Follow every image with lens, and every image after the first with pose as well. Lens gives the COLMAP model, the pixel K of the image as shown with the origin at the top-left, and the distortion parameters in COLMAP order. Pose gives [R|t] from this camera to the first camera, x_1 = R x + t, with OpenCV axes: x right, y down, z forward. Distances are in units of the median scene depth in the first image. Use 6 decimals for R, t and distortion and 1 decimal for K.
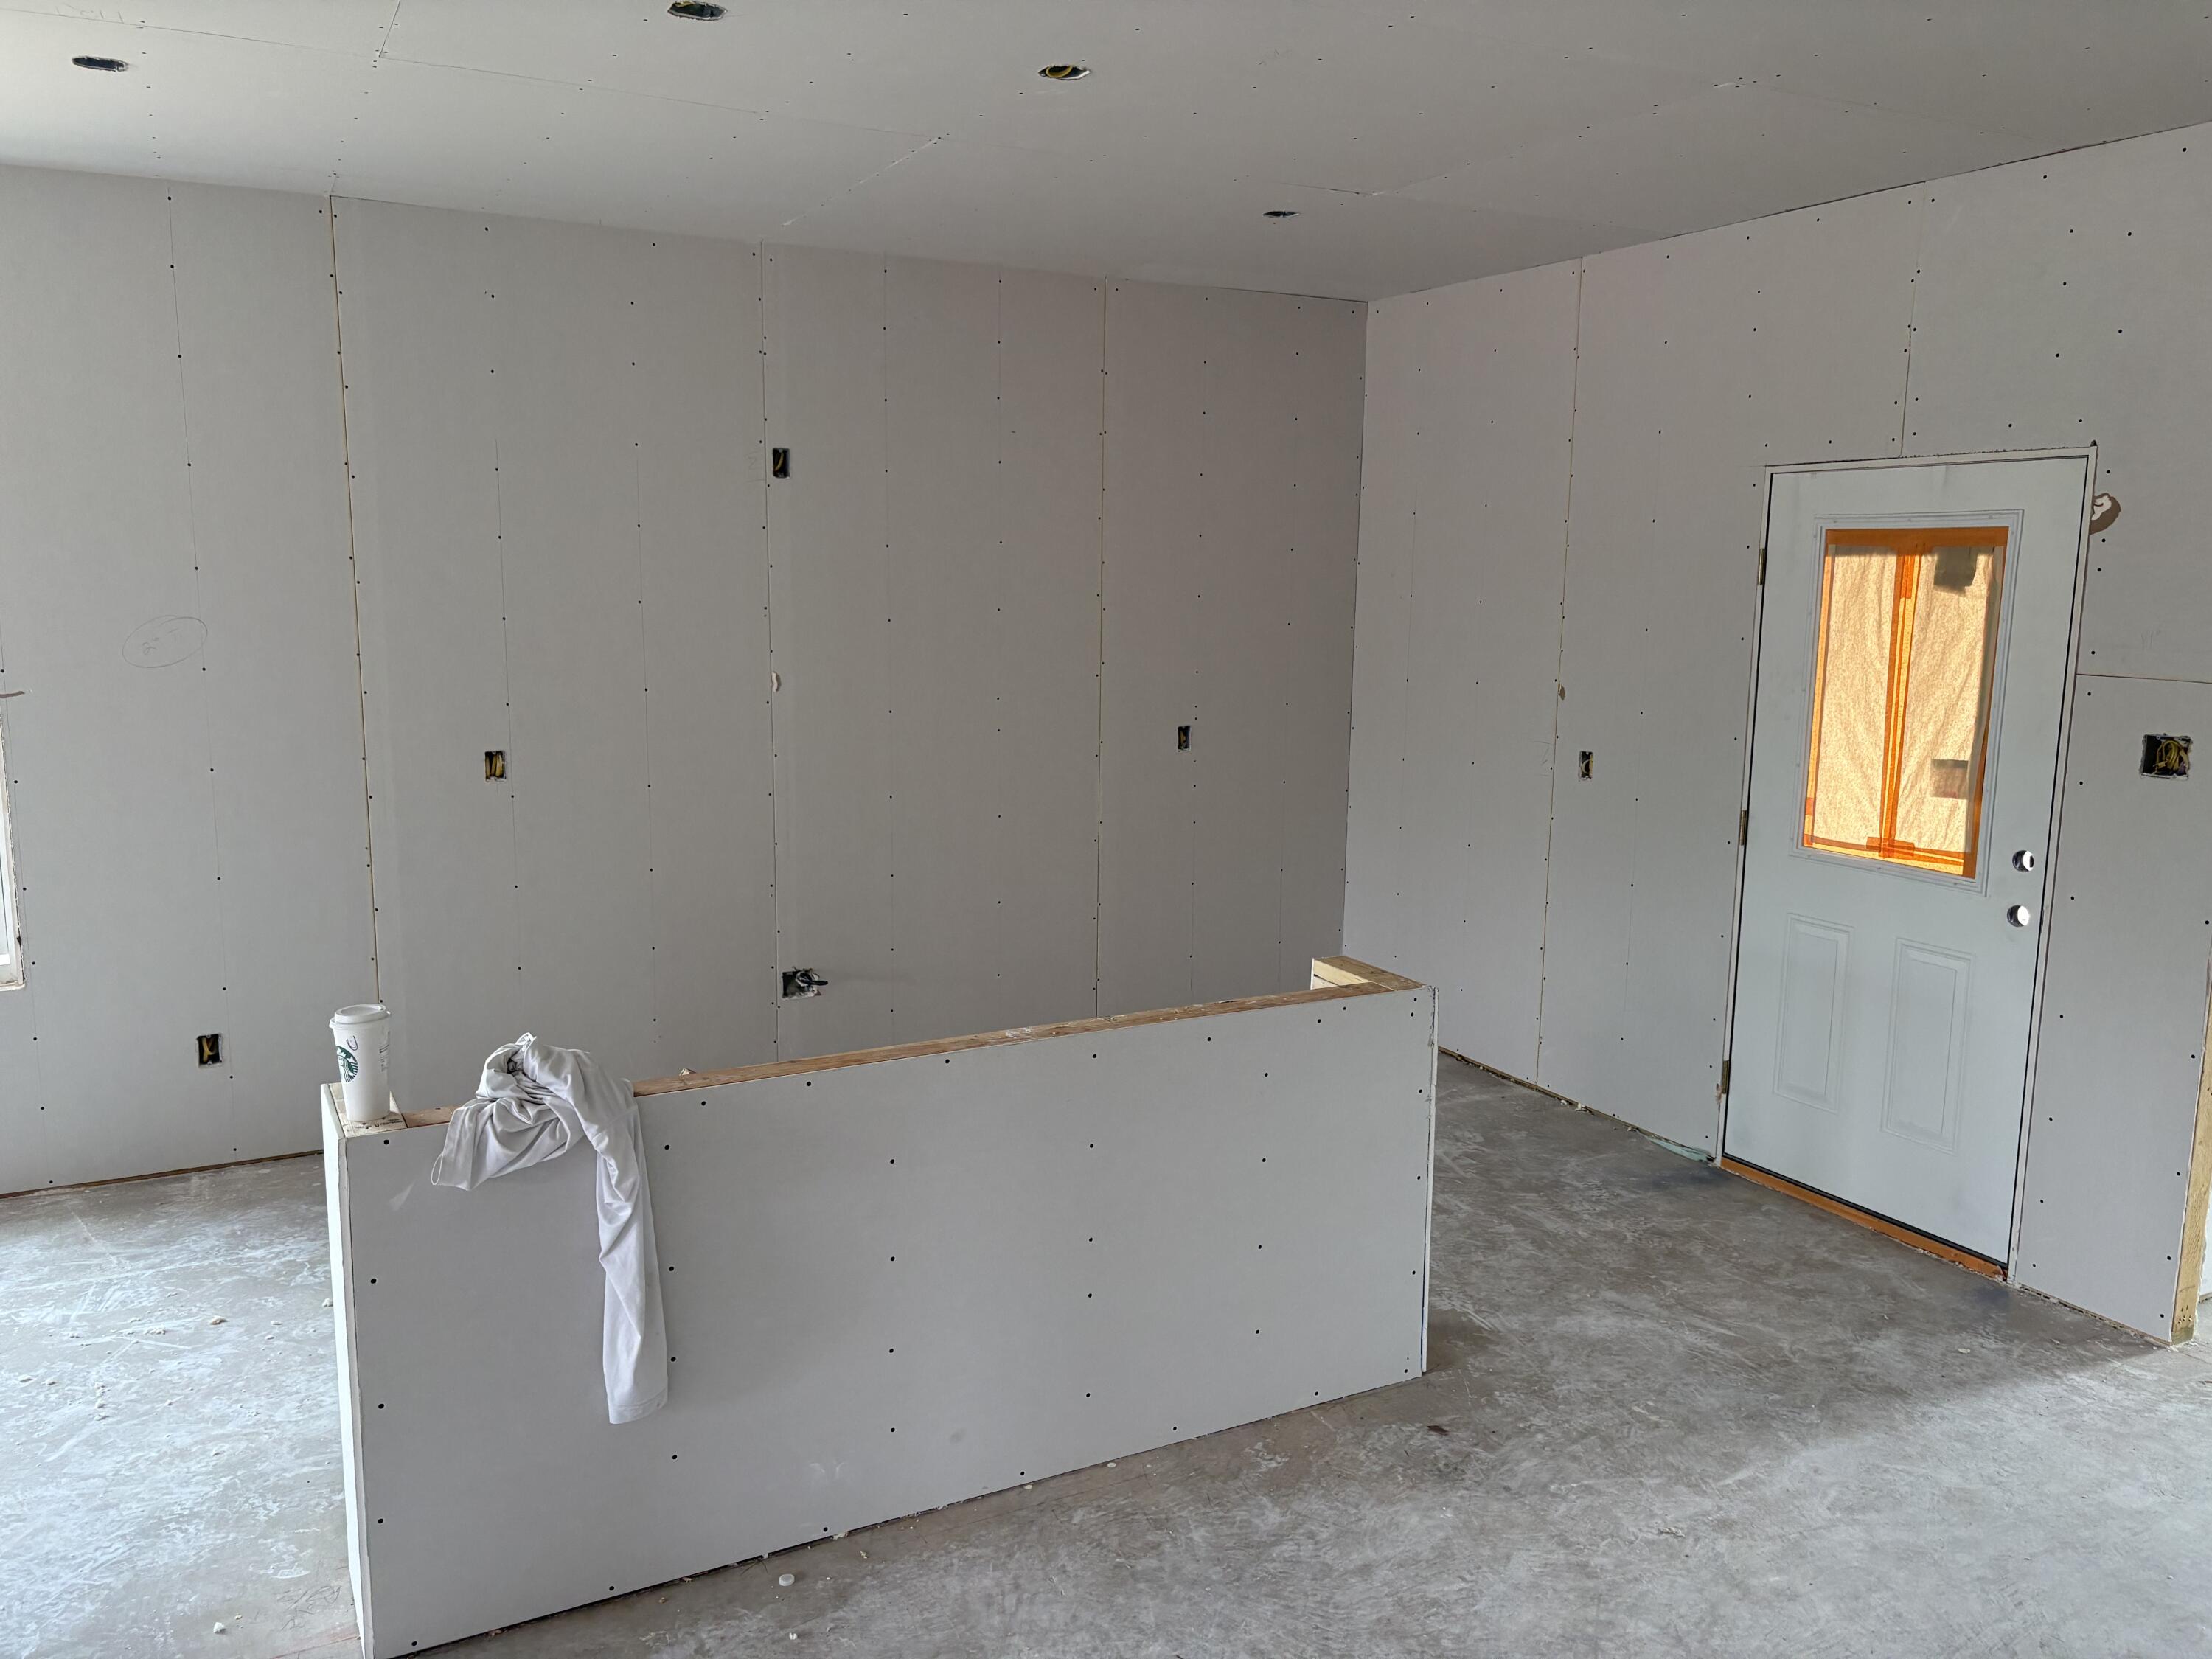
lens RADIAL K [[1659.3, 0, 1108.4], [0, 1659.3, 822.2], [0, 0, 1]] dist [0.050207, -0.049117]
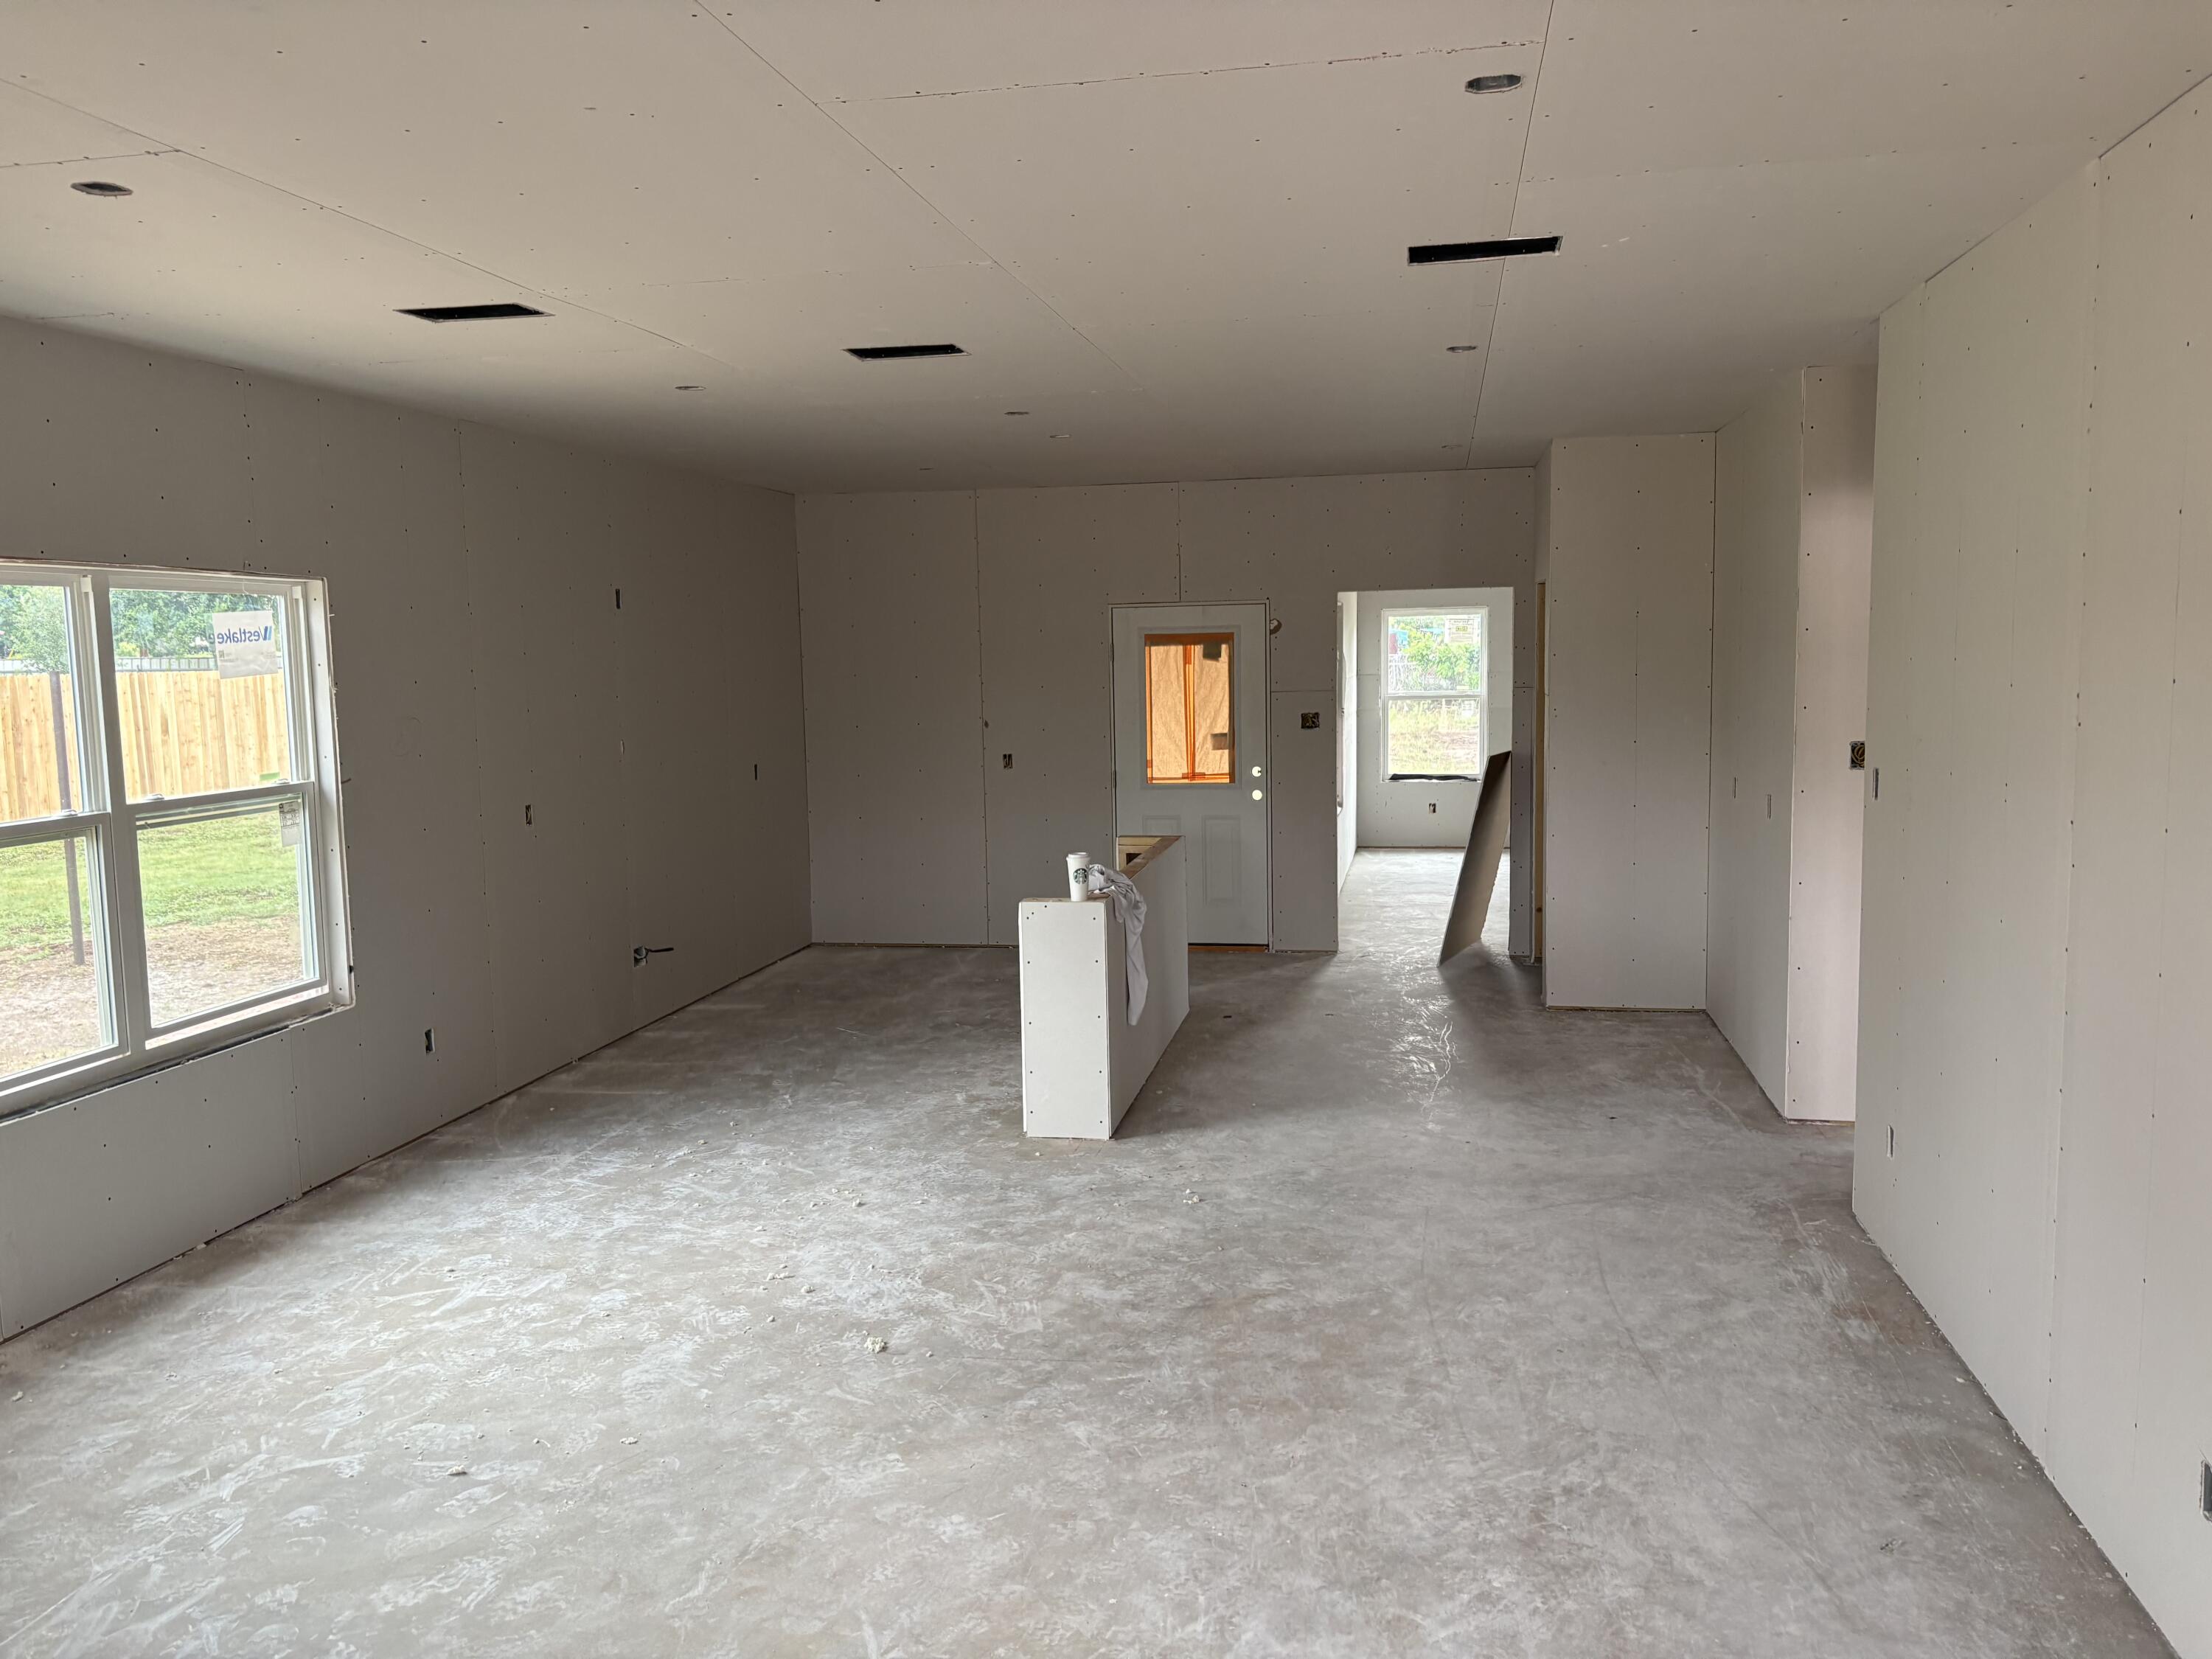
lens RADIAL K [[1659.3, 0, 1098.2], [0, 1659.3, 832.3], [0, 0, 1]] dist [0.050207, -0.049117]
pose [[0.624937, -0.109282, 0.772989, -1.358531], [0.145550, 0.989103, 0.022162, 0.022022], [-0.766987, 0.098659, 0.634033, -0.296544]]
